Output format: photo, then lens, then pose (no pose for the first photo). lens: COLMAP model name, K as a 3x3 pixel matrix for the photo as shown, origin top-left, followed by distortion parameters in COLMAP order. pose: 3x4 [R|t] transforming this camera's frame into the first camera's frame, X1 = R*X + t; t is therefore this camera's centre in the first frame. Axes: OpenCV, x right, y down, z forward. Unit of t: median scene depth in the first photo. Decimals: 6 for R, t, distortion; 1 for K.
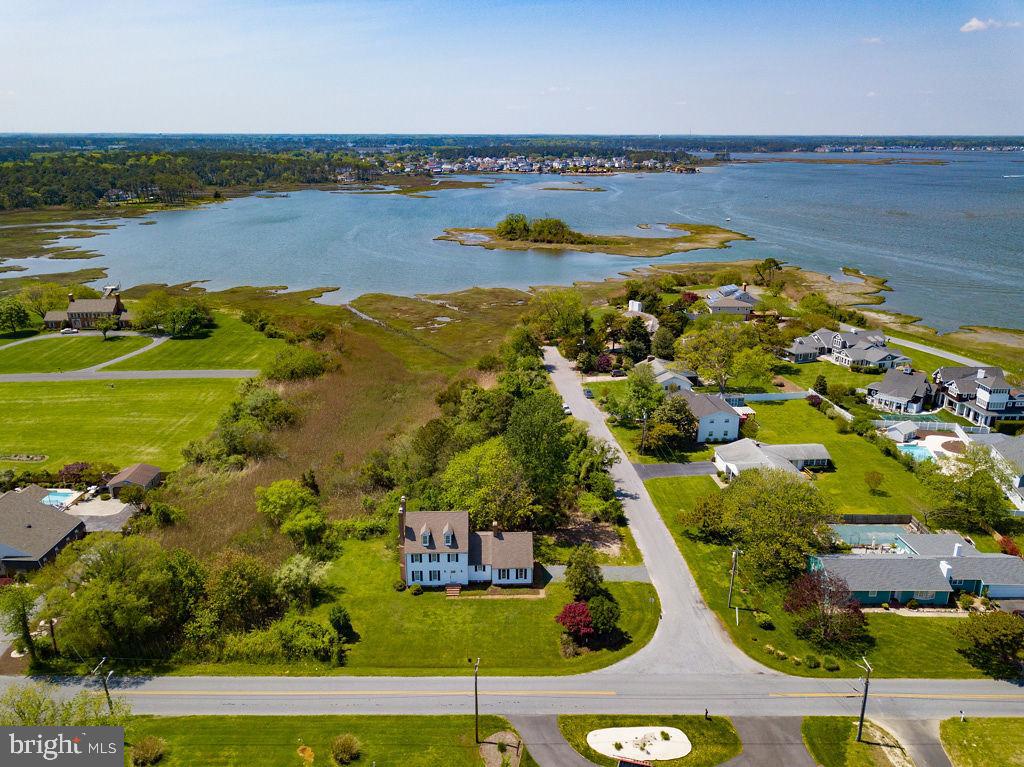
lens RADIAL K [[779.3, 0, 509.5], [0, 779.3, 371.7], [0, 0, 1]] dist [0.005534, -0.001109]
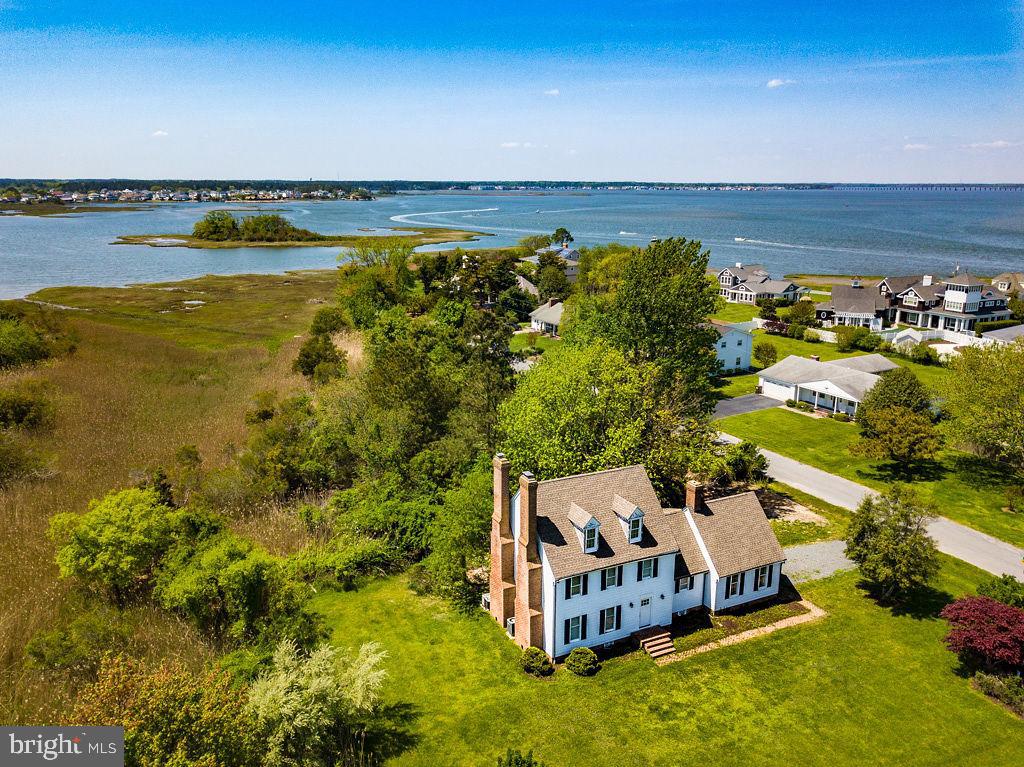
lens RADIAL K [[804.7, 0, 506.8], [0, 804.7, 384.6], [0, 0, 1]] dist [-0.002422, 0.002662]
pose [[0.912440, -0.098645, 0.397143, -0.308506], [0.117271, 0.992838, -0.022823, 0.135903], [-0.392047, 0.067398, 0.917473, 0.604286]]
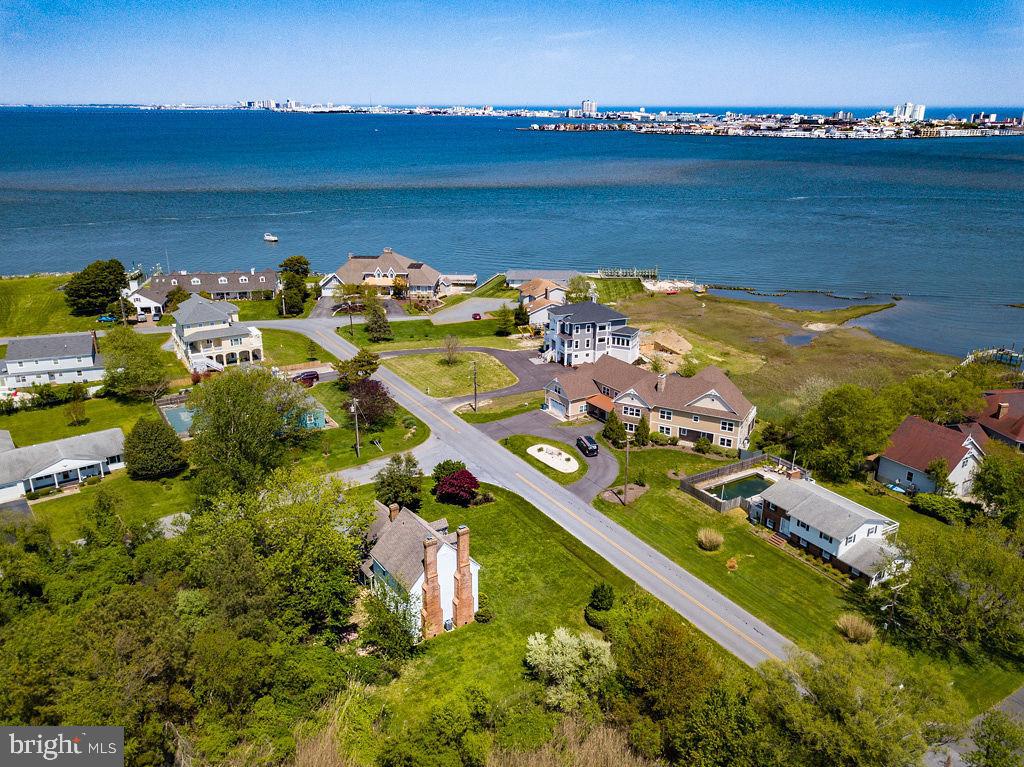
lens RADIAL K [[789.3, 0, 514.8], [0, 789.3, 384.5], [0, 0, 1]] dist [0.000461, -0.004671]
pose [[-0.528877, -0.287509, 0.798516, -0.688712], [0.242963, 0.850202, 0.467039, -0.253980], [-0.813178, 0.441016, -0.379798, 1.160854]]
